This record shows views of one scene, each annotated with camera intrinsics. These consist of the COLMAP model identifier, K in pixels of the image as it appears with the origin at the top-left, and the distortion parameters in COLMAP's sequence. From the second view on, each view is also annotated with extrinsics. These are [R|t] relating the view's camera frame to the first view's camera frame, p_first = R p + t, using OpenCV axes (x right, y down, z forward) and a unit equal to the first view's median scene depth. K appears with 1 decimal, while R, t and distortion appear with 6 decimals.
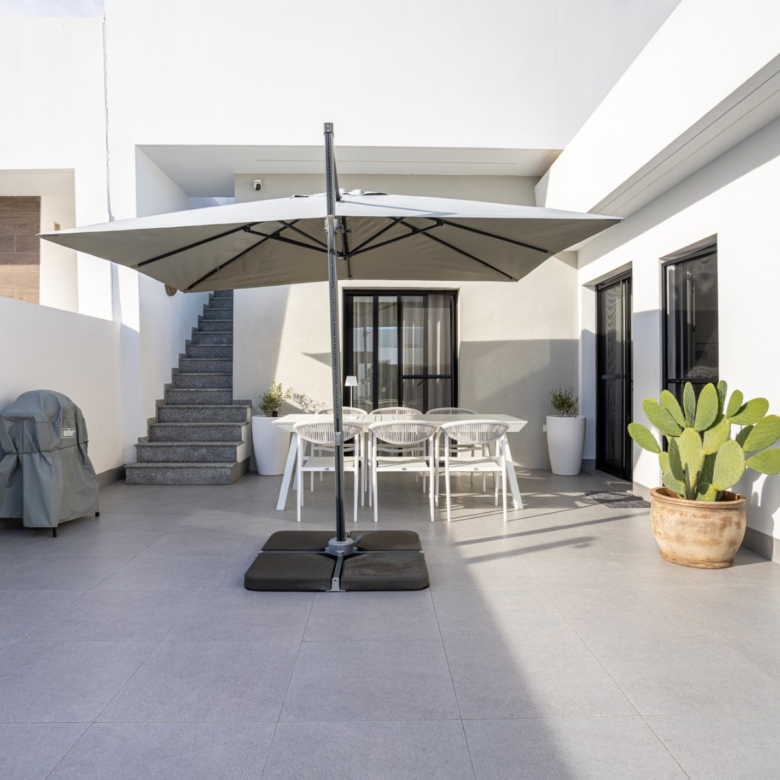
lens RADIAL K [[594.6, 0, 391.0], [0, 594.6, 389.5], [0, 0, 1]] dist [-0.063483, 0.051390]
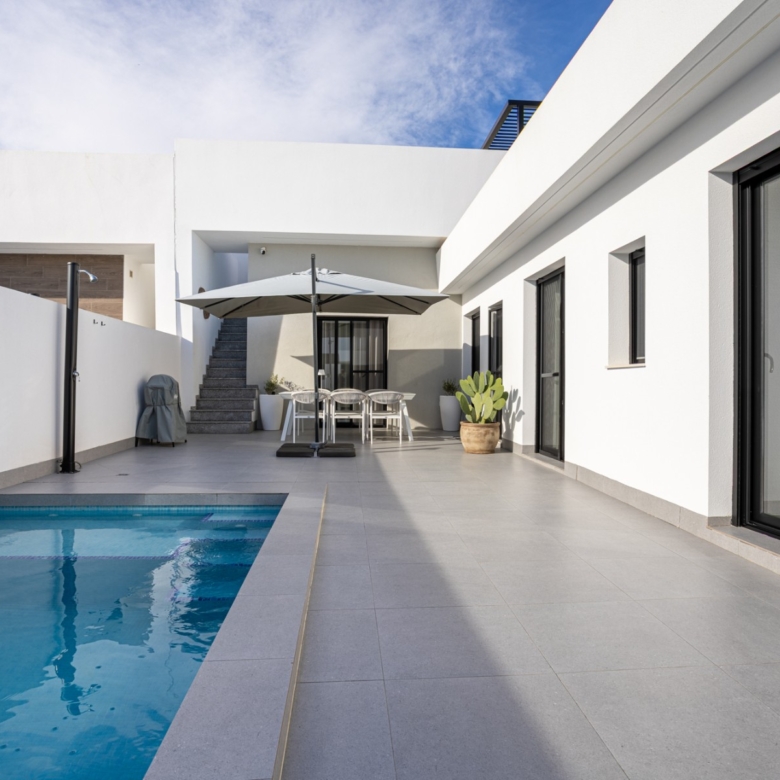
lens RADIAL K [[594.6, 0, 388.7], [0, 594.6, 385.5], [0, 0, 1]] dist [-0.063483, 0.051390]
pose [[0.998468, 0.006332, 0.054976, 0.032408], [-0.005836, 0.999941, -0.009186, 0.035360], [-0.055031, 0.008852, 0.998445, -0.689571]]
